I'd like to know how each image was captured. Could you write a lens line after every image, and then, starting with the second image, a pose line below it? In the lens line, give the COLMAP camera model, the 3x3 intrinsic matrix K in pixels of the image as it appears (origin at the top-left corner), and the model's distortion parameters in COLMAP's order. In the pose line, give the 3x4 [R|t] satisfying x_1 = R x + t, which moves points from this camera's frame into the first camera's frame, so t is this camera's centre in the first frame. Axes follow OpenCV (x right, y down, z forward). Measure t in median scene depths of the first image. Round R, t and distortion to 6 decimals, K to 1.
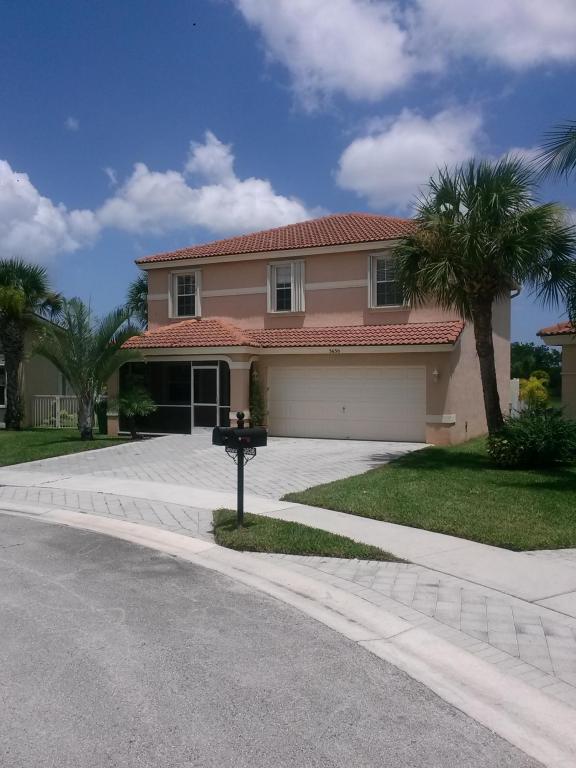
lens RADIAL K [[678.7, 0, 288.0], [0, 678.7, 384.0], [0, 0, 1]] dist [0.038570, -0.003492]
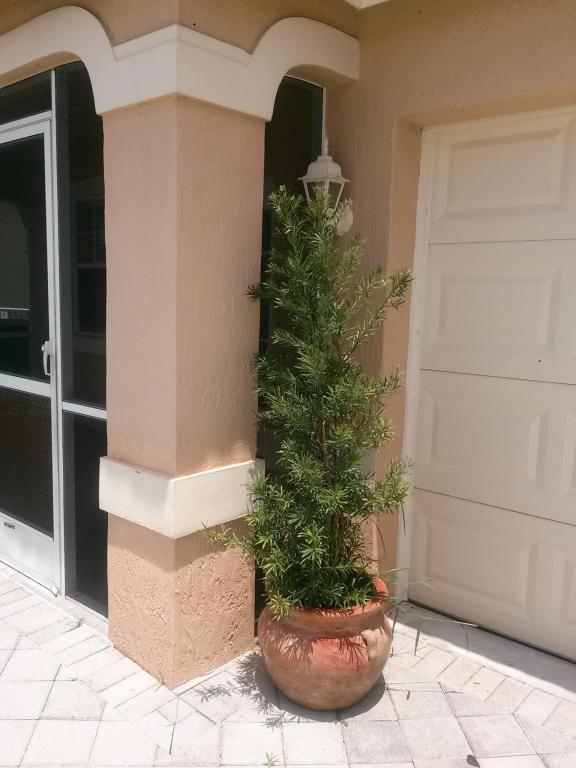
lens RADIAL K [[636.6, 0, 271.7], [0, 636.6, 383.4], [0, 0, 1]] dist [0.068610, -0.002045]
pose [[0.959631, 0.055177, -0.275796, -0.022856], [-0.016700, 0.990016, 0.139959, 0.009488], [0.280765, -0.129703, 0.950972, 0.963779]]
